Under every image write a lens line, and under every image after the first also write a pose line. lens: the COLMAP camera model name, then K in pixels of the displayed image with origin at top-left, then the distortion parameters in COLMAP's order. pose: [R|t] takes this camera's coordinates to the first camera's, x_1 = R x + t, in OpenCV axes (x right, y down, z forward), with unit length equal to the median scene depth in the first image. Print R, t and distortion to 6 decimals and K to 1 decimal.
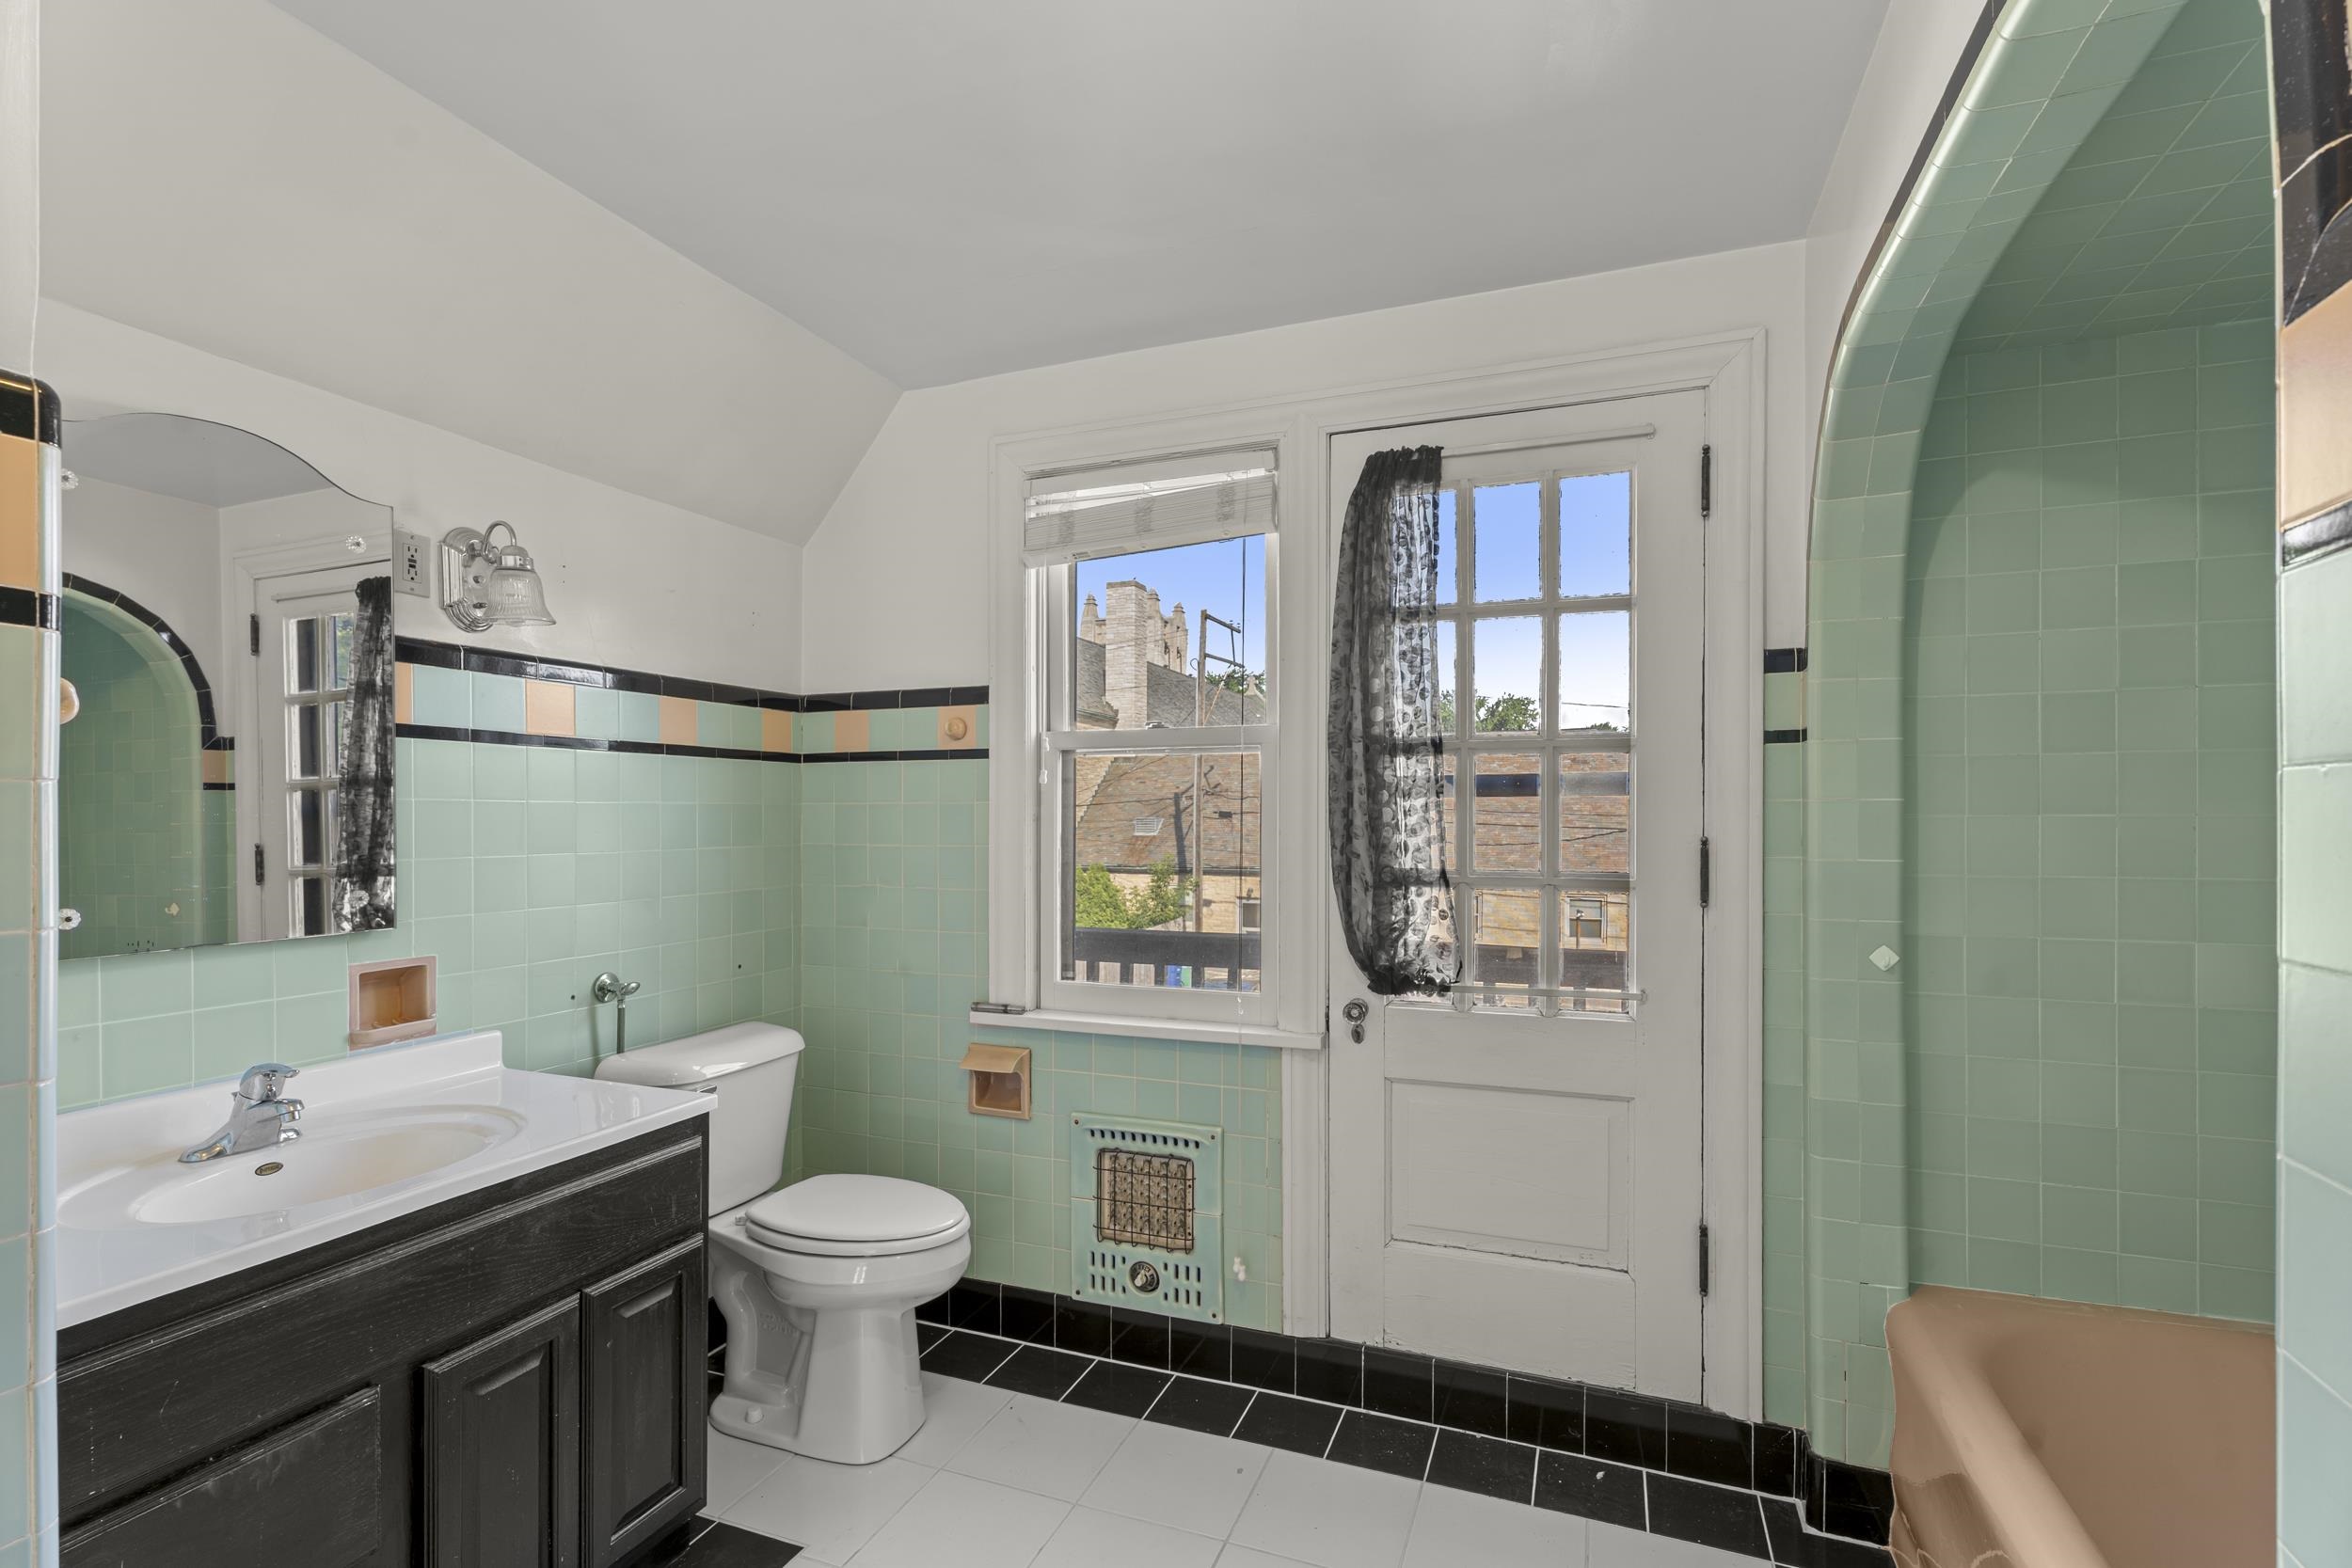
lens RADIAL K [[1093.4, 0, 1177.0], [0, 1093.4, 811.7], [0, 0, 1]] dist [-0.014401, 0.019760]
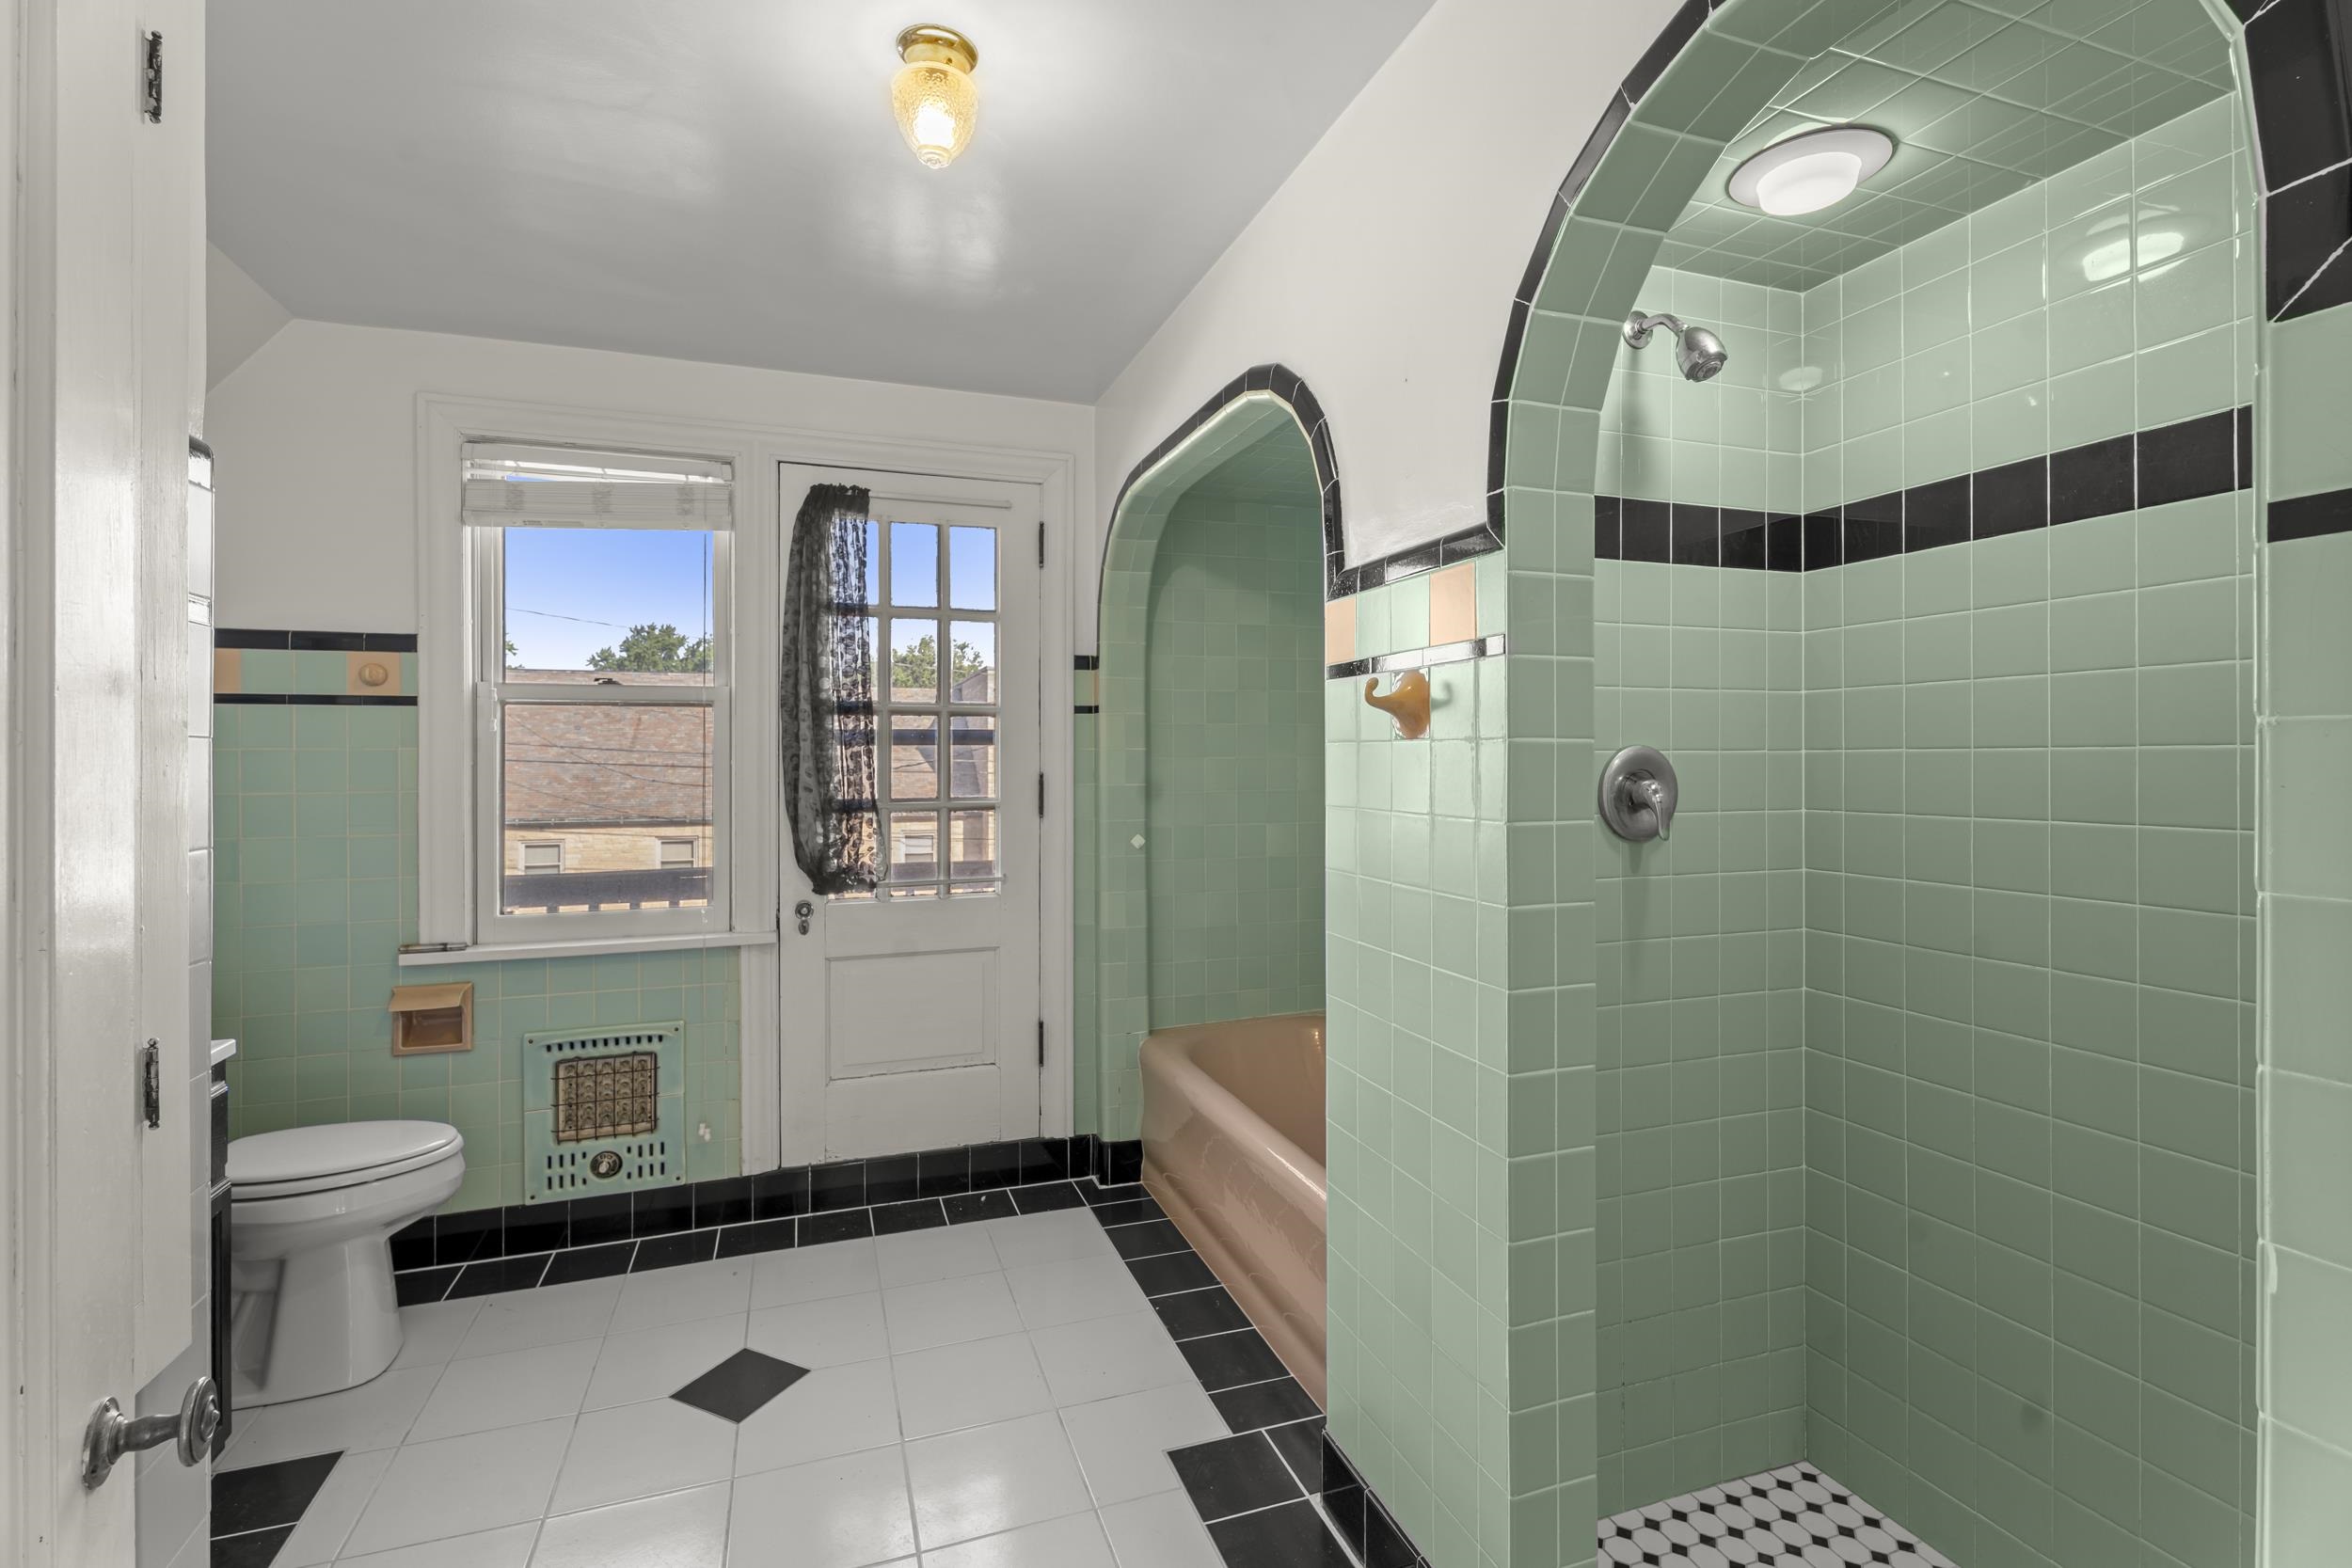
lens RADIAL K [[1068.3, 0, 1183.6], [0, 1068.3, 745.1], [0, 0, 1]] dist [-0.000528, 0.000199]
pose [[0.754732, 0.003661, 0.656023, -0.328543], [0.001887, 0.999968, -0.007751, -0.003059], [-0.656030, 0.007088, 0.754701, -0.258897]]
